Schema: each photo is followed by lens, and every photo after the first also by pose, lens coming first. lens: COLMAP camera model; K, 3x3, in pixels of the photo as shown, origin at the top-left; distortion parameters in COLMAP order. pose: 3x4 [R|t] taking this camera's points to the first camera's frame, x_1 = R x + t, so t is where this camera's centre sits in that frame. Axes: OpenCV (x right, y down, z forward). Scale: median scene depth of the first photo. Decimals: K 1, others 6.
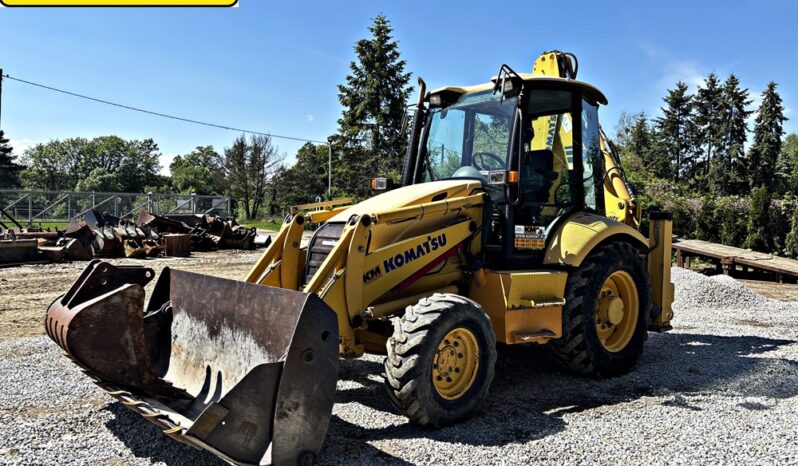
lens RADIAL K [[603.9, 0, 394.9], [0, 603.9, 238.2], [0, 0, 1]] dist [0.042295, -0.050610]
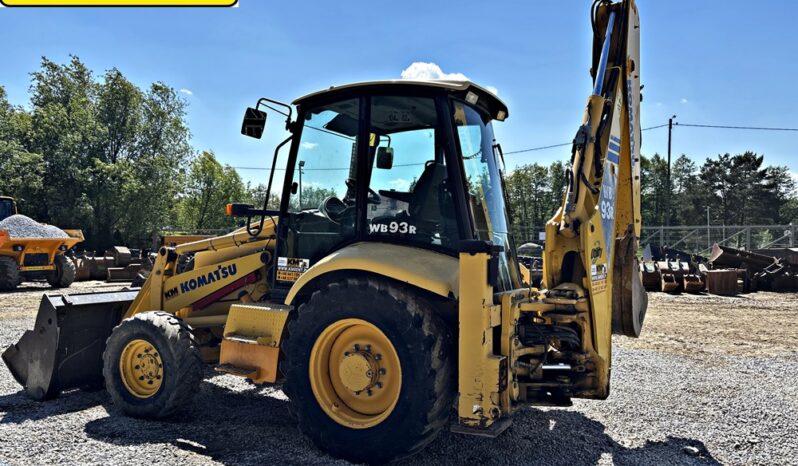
lens RADIAL K [[603.9, 0, 409.4], [0, 603.9, 231.7], [0, 0, 1]] dist [0.042295, -0.050610]
pose [[0.386188, -0.031199, -0.921892, 0.997298], [-0.031927, 0.998377, -0.047162, -0.019482], [0.921867, 0.047647, 0.384565, 0.703165]]
